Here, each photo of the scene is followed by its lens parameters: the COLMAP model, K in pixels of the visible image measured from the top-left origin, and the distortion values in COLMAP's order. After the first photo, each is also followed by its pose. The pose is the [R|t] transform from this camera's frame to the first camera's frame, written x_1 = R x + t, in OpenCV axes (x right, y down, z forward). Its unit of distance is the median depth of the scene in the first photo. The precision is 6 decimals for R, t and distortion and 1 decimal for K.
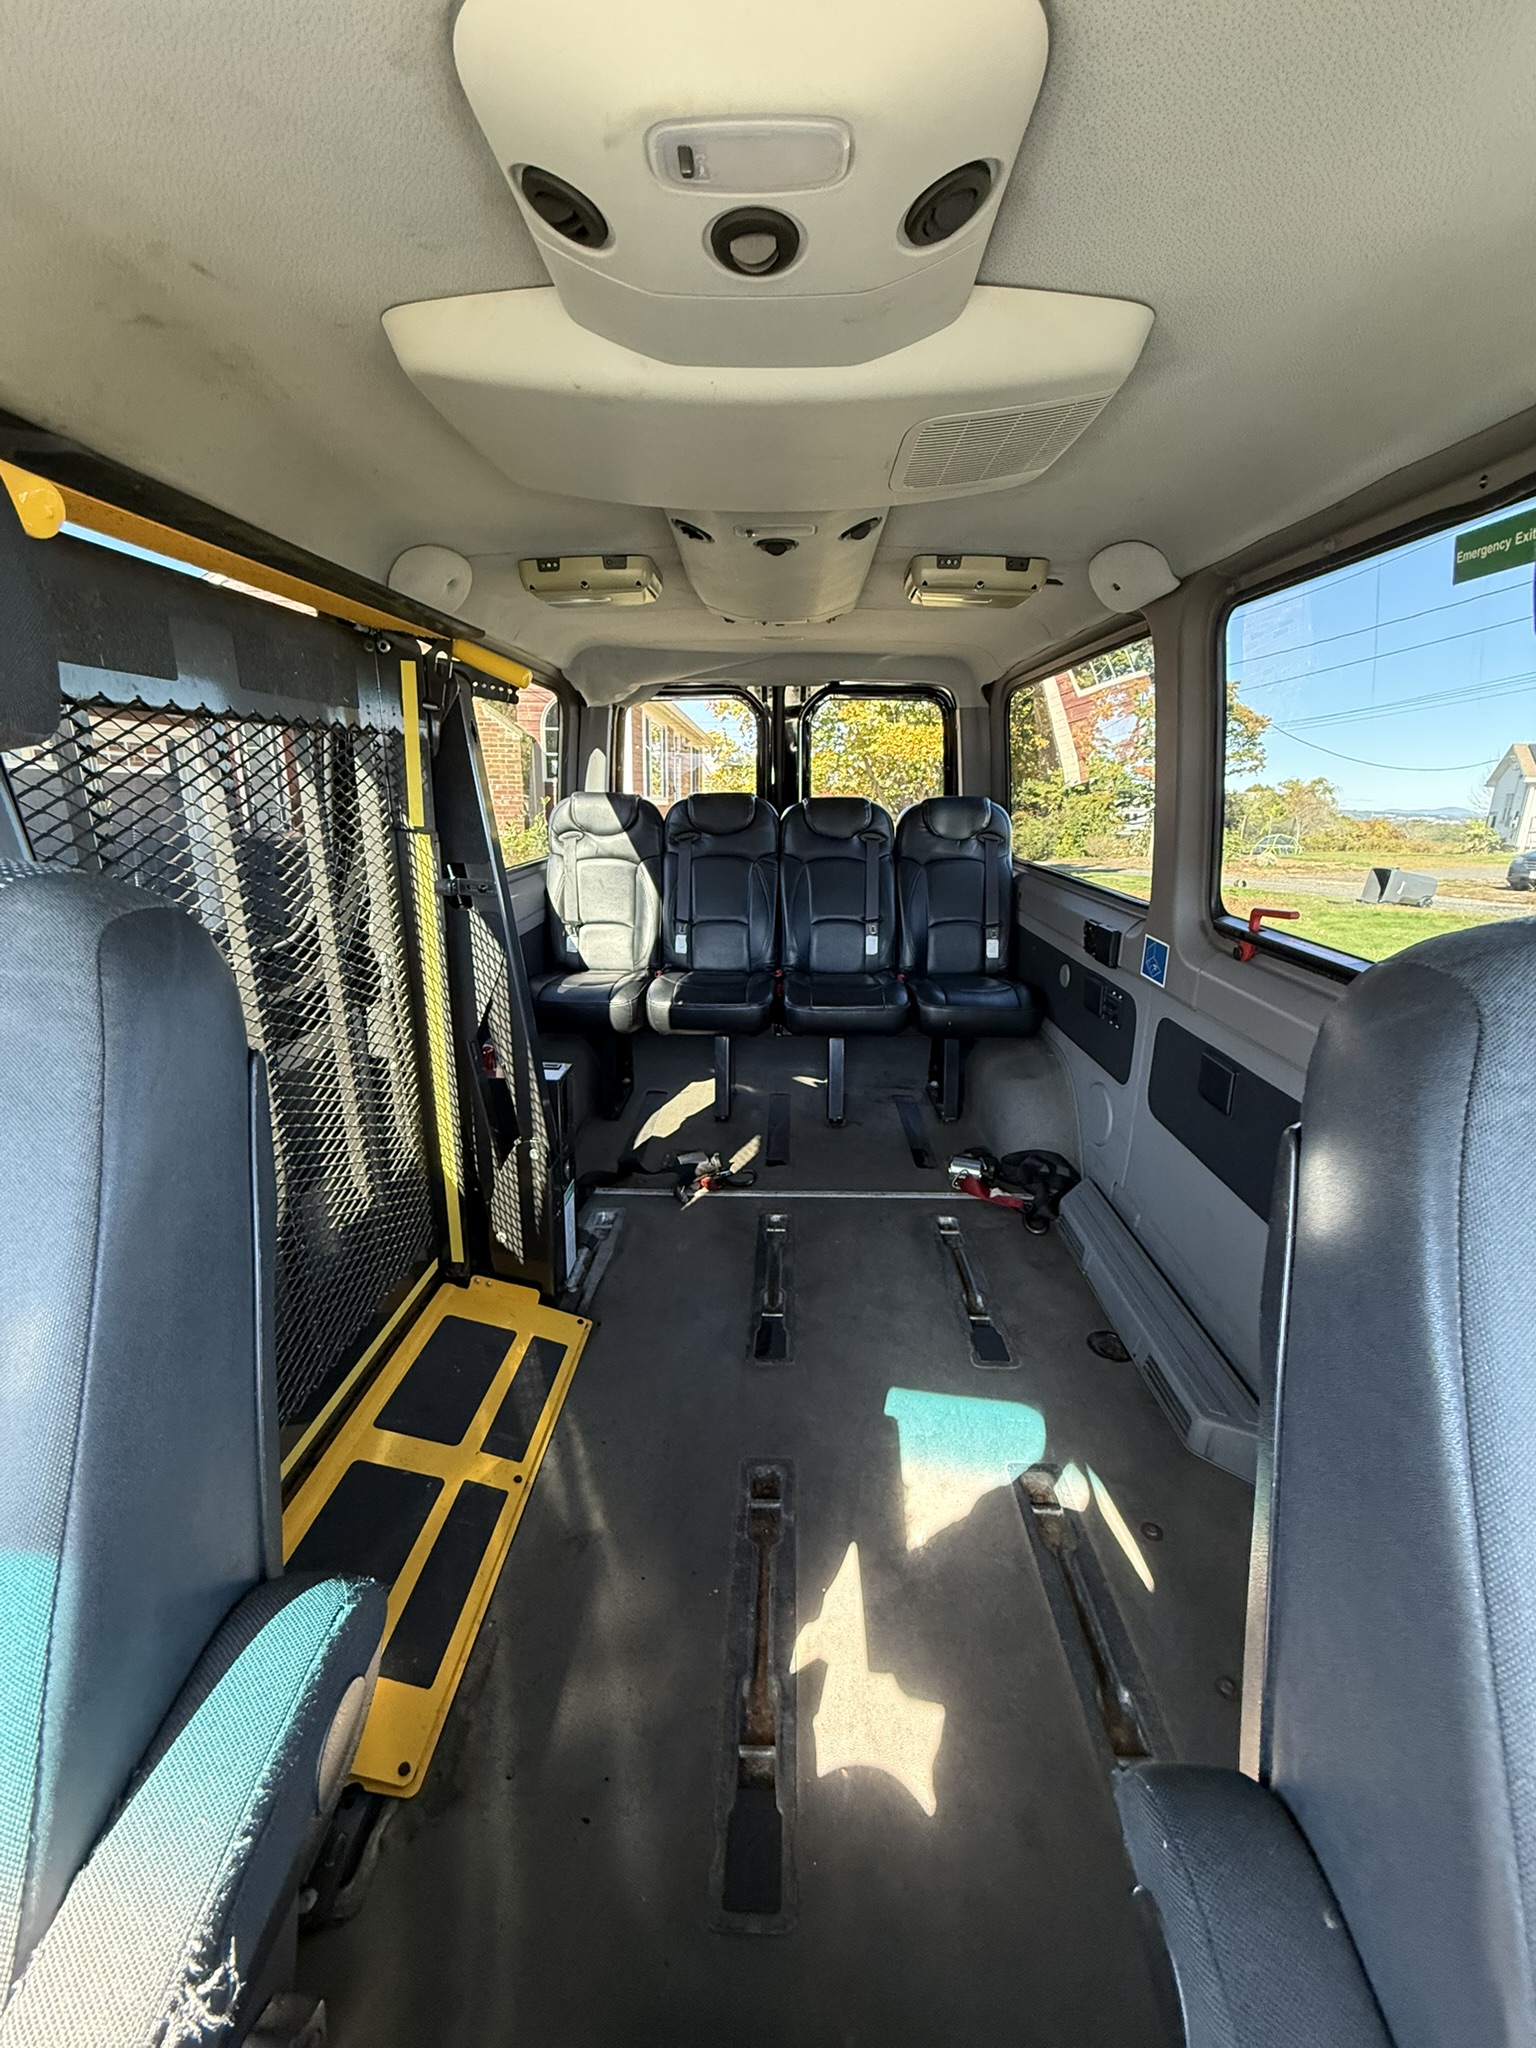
lens RADIAL K [[823.8, 0, 768.0], [0, 823.8, 1024.0], [0, 0, 1]] dist [-0.000451, -0.000062]
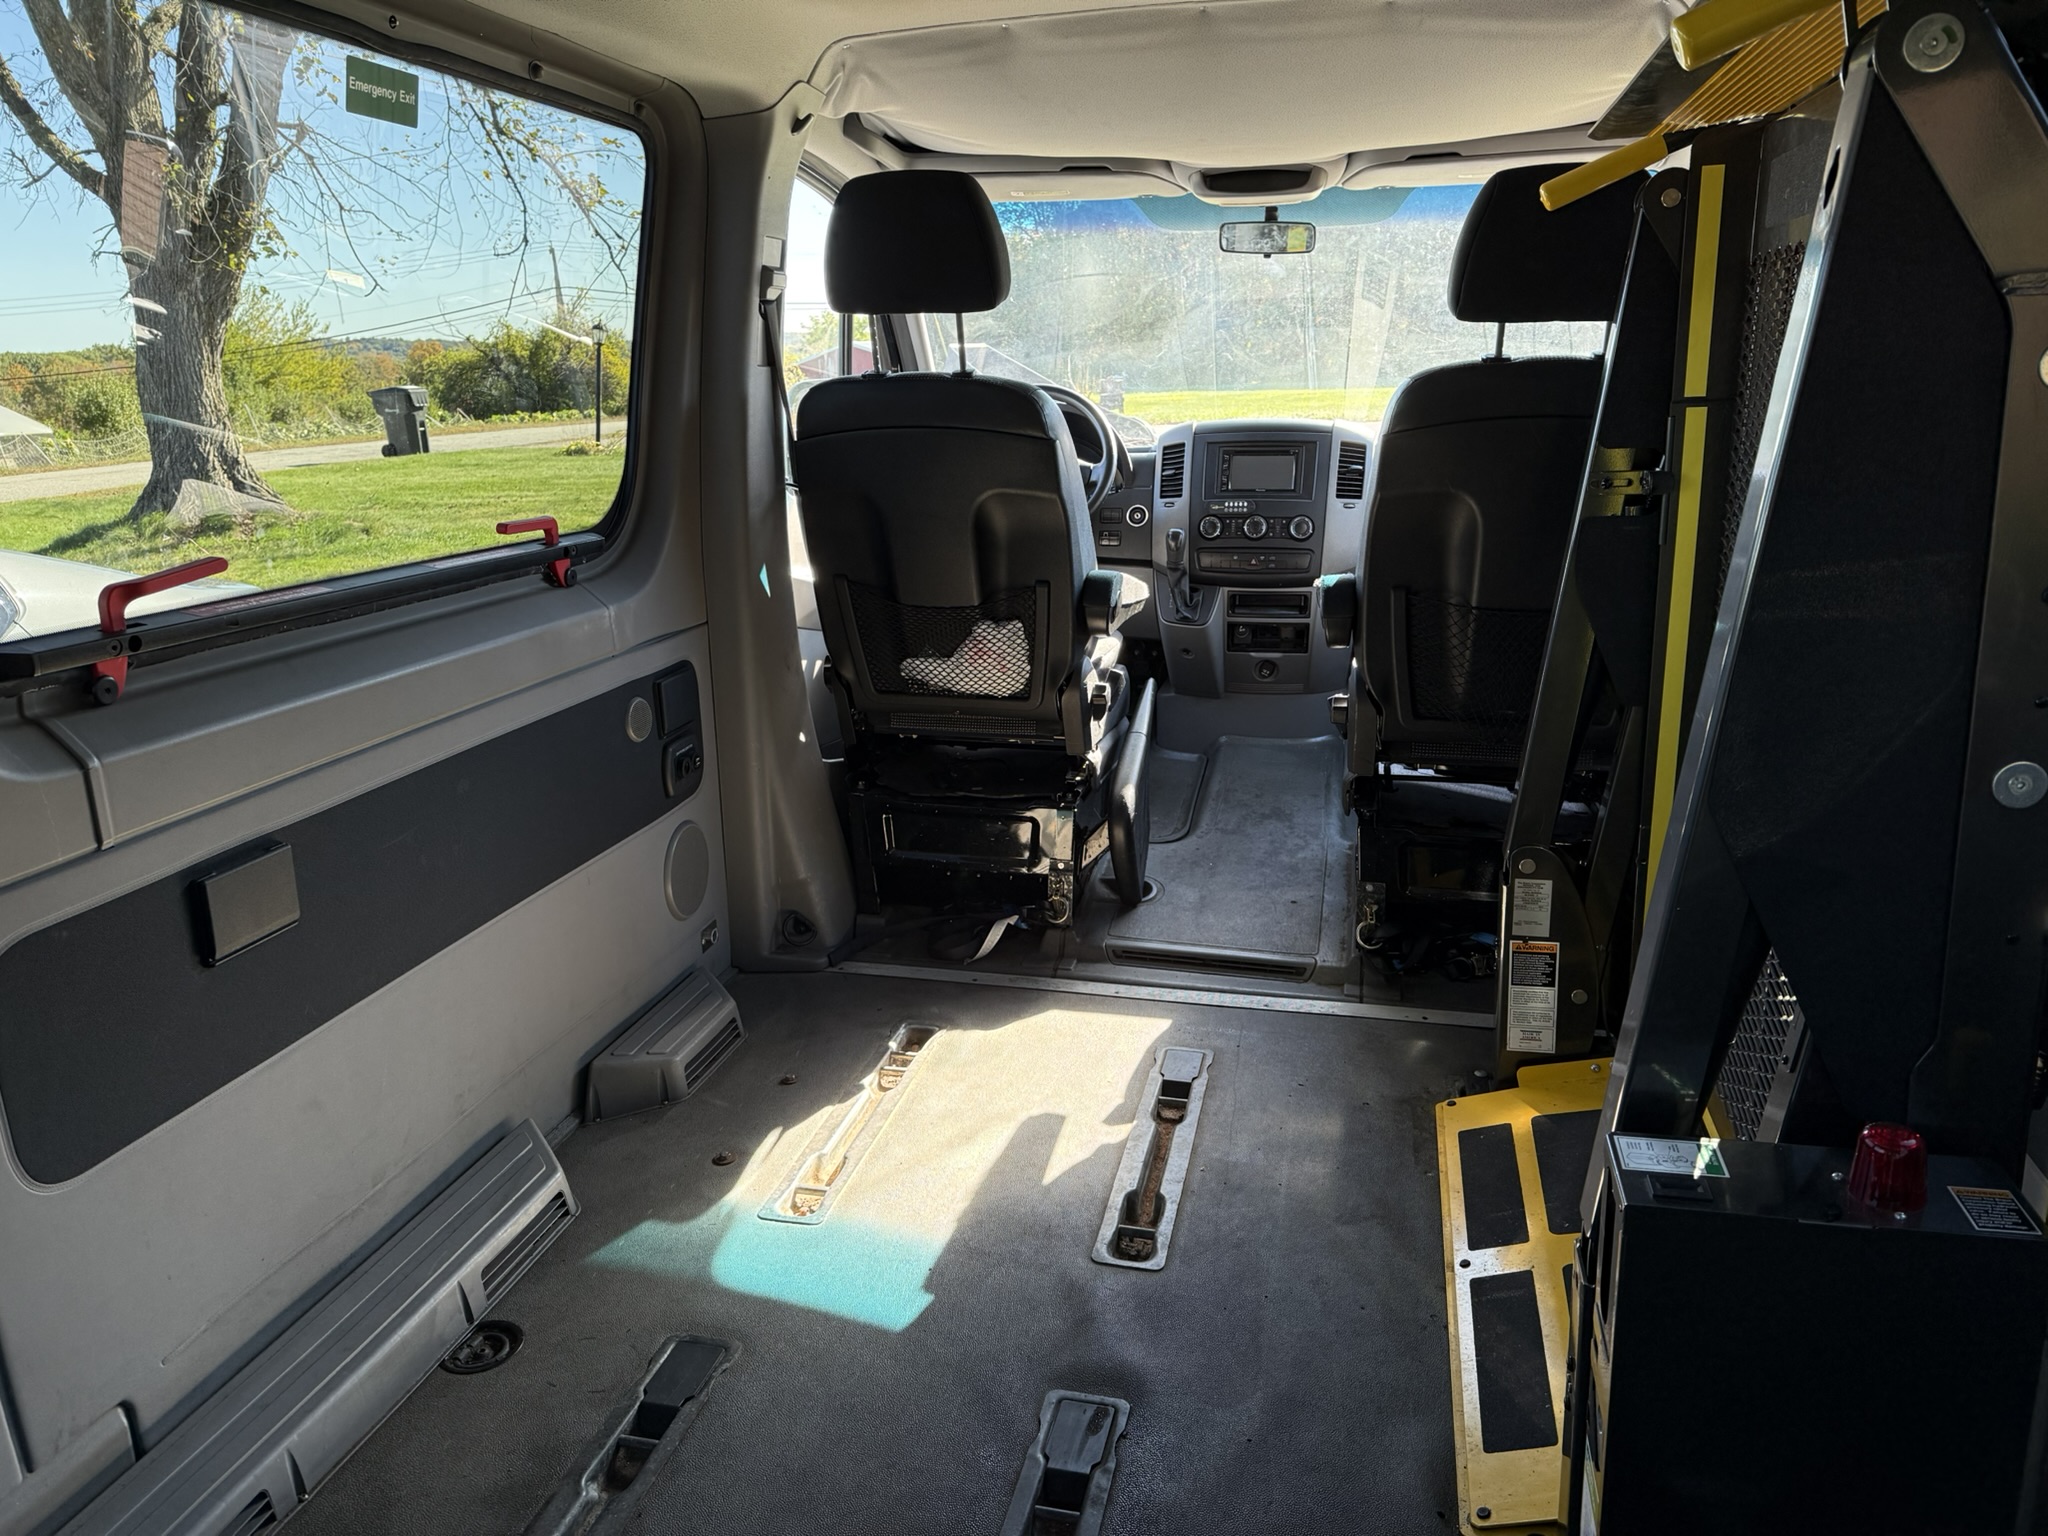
lens RADIAL K [[1425.6, 0, 1024.0], [0, 1425.6, 768.0], [0, 0, 1]] dist [0.010345, 0.003209]
pose [[-0.976910, -0.044986, 0.208860, -0.173479], [0.075964, 0.840566, 0.536357, -0.569005], [-0.199689, 0.539838, -0.817740, 1.988317]]
